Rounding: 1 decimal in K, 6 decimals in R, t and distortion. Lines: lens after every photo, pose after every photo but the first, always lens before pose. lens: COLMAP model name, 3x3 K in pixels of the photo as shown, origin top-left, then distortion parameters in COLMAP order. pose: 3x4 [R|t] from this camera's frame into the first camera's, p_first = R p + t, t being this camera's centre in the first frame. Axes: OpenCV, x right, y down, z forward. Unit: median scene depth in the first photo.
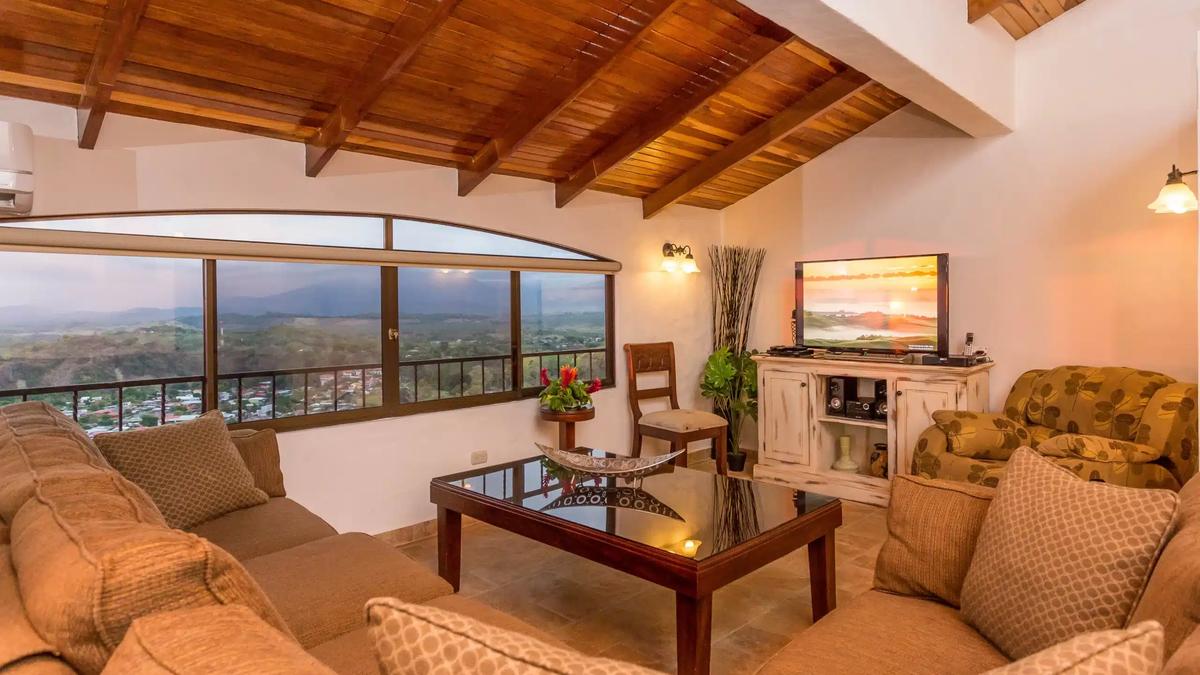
lens RADIAL K [[692.1, 0, 599.1], [0, 692.1, 351.7], [0, 0, 1]] dist [0.005012, -0.008526]
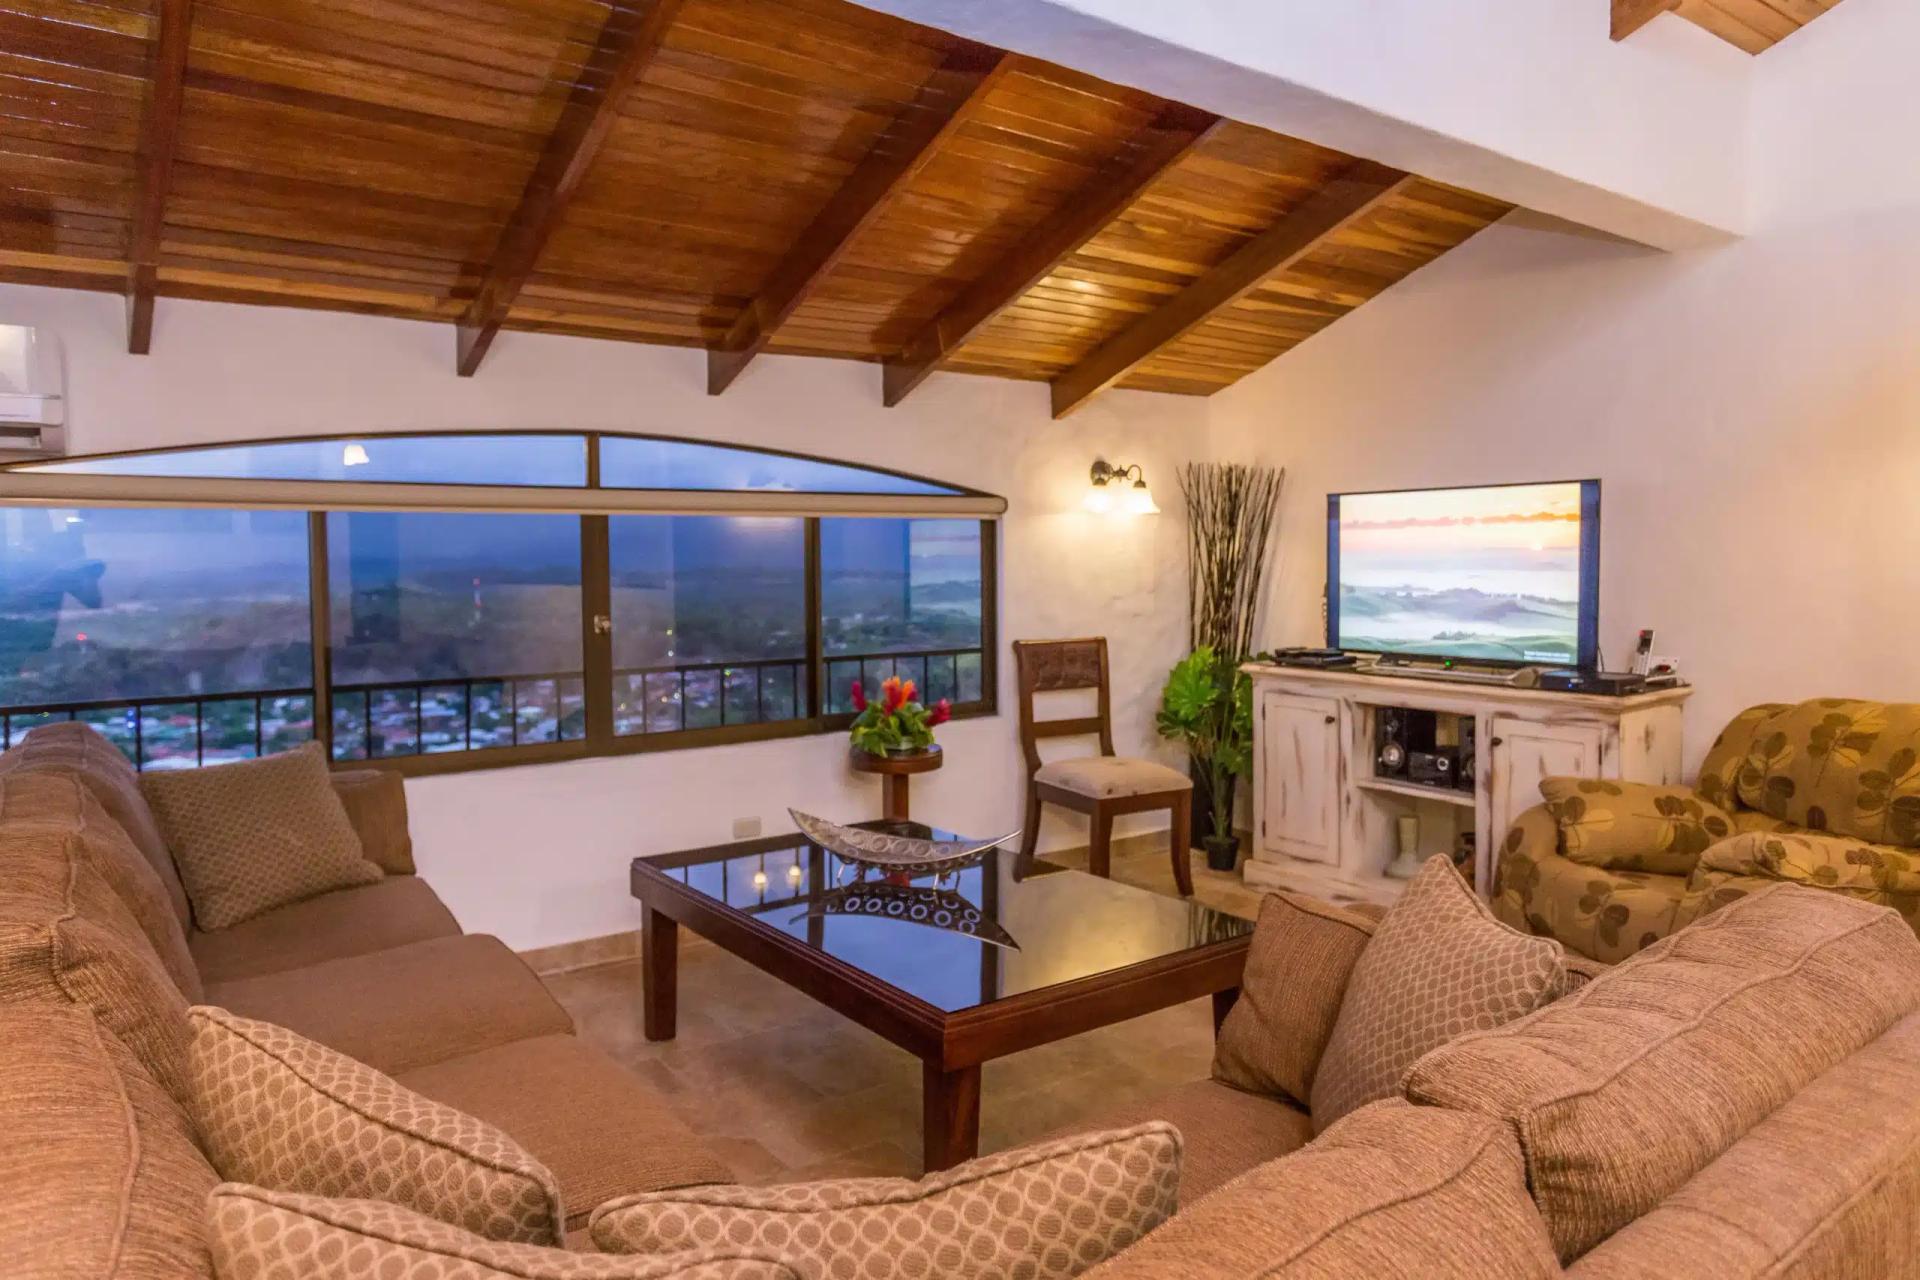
lens RADIAL K [[1243.6, 0, 832.7], [0, 1243.6, 698.8], [0, 0, 1]] dist [-0.018671, 0.010021]
pose [[0.977631, 0.021265, -0.209251, 0.139669], [-0.011082, 0.998702, 0.049720, -0.016125], [0.210037, -0.046289, 0.976597, -0.046747]]
